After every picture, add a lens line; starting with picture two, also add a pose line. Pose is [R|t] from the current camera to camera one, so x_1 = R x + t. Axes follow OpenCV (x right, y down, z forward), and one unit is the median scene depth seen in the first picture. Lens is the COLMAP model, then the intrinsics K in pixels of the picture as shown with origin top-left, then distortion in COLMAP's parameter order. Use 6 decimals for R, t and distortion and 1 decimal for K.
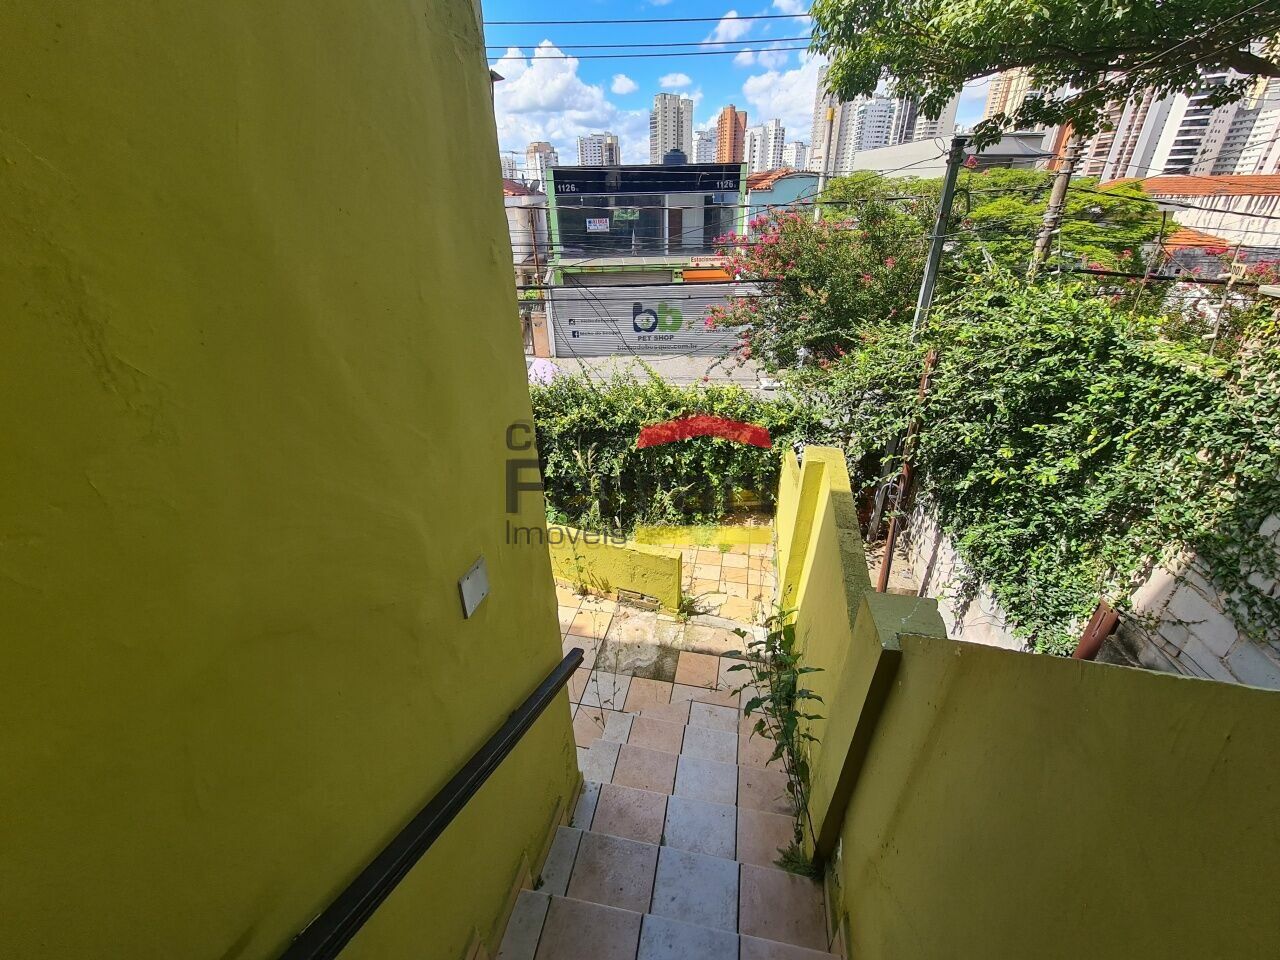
lens RADIAL K [[519.1, 0, 642.7], [0, 519.1, 479.2], [0, 0, 1]] dist [-0.000575, -0.002063]
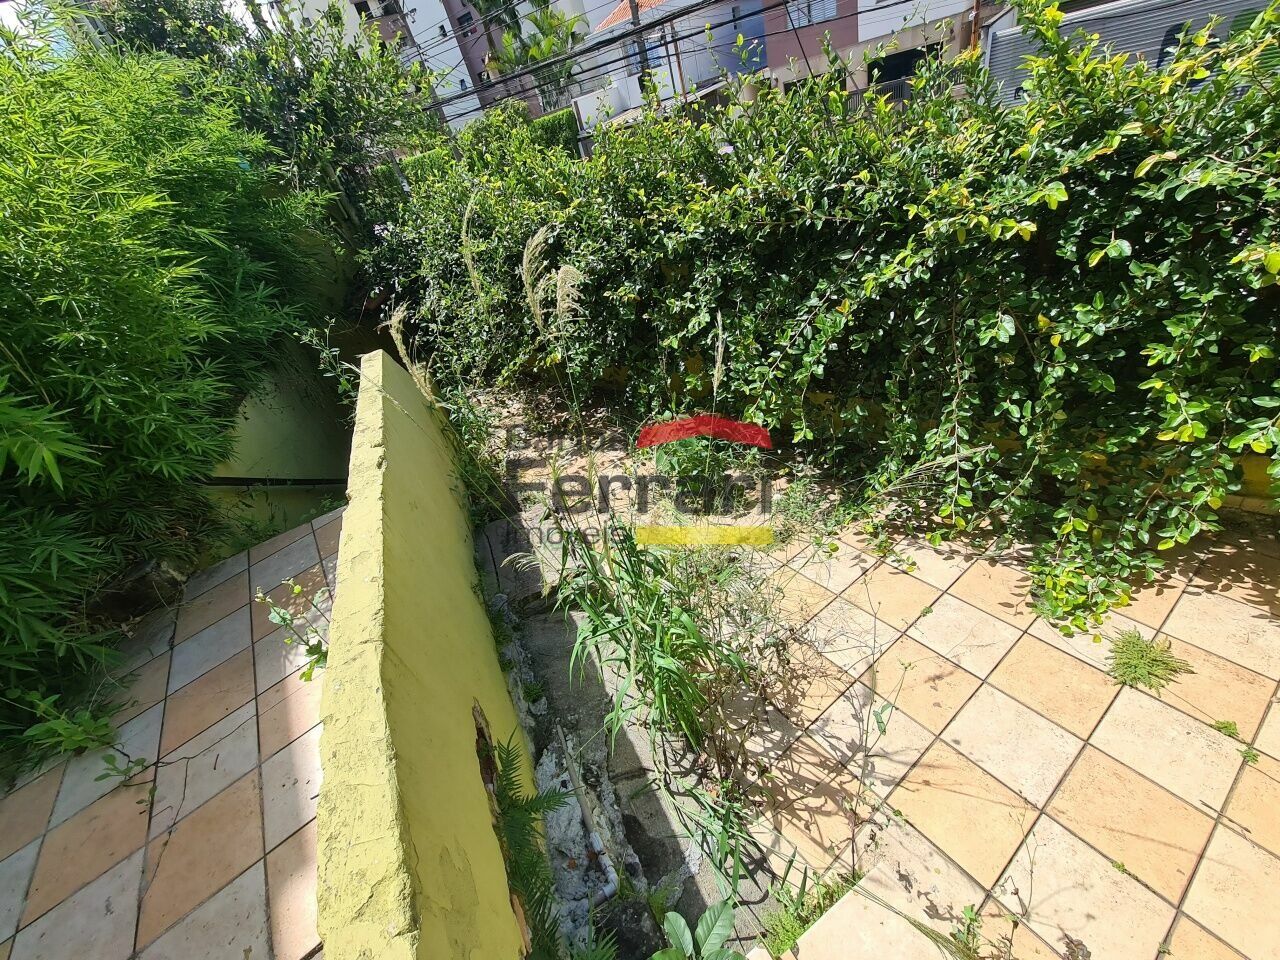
lens RADIAL K [[519.1, 0, 642.7], [0, 519.1, 479.2], [0, 0, 1]] dist [-0.000575, -0.002063]
pose [[0.724102, 0.261838, -0.638057, 0.113586], [-0.101060, 0.955428, 0.277389, -0.014982], [0.682248, -0.136376, 0.718289, 0.620471]]
